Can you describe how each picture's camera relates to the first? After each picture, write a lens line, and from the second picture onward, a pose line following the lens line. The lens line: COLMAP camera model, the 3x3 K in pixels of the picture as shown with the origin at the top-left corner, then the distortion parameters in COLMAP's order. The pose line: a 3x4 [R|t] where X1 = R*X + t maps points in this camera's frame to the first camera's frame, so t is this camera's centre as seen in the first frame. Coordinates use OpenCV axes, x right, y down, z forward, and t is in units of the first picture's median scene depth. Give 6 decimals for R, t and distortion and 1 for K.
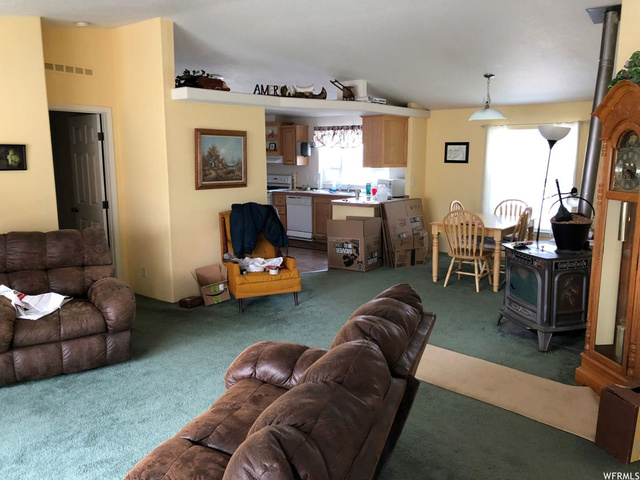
lens RADIAL K [[518.5, 0, 321.4], [0, 518.5, 238.7], [0, 0, 1]] dist [0.018503, -0.026858]
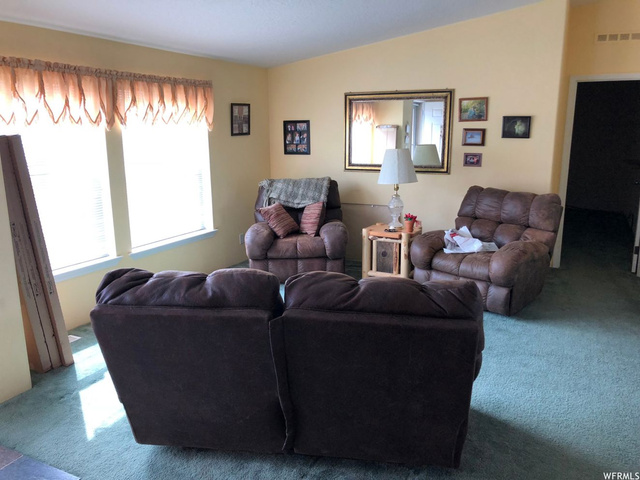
lens RADIAL K [[518.5, 0, 320.3], [0, 518.5, 240.0], [0, 0, 1]] dist [0.018503, -0.026858]
pose [[0.203293, 0.202009, -0.958052, 0.496914], [-0.155915, 0.972678, 0.172009, -0.039754], [0.966624, 0.114406, 0.229235, 0.321148]]
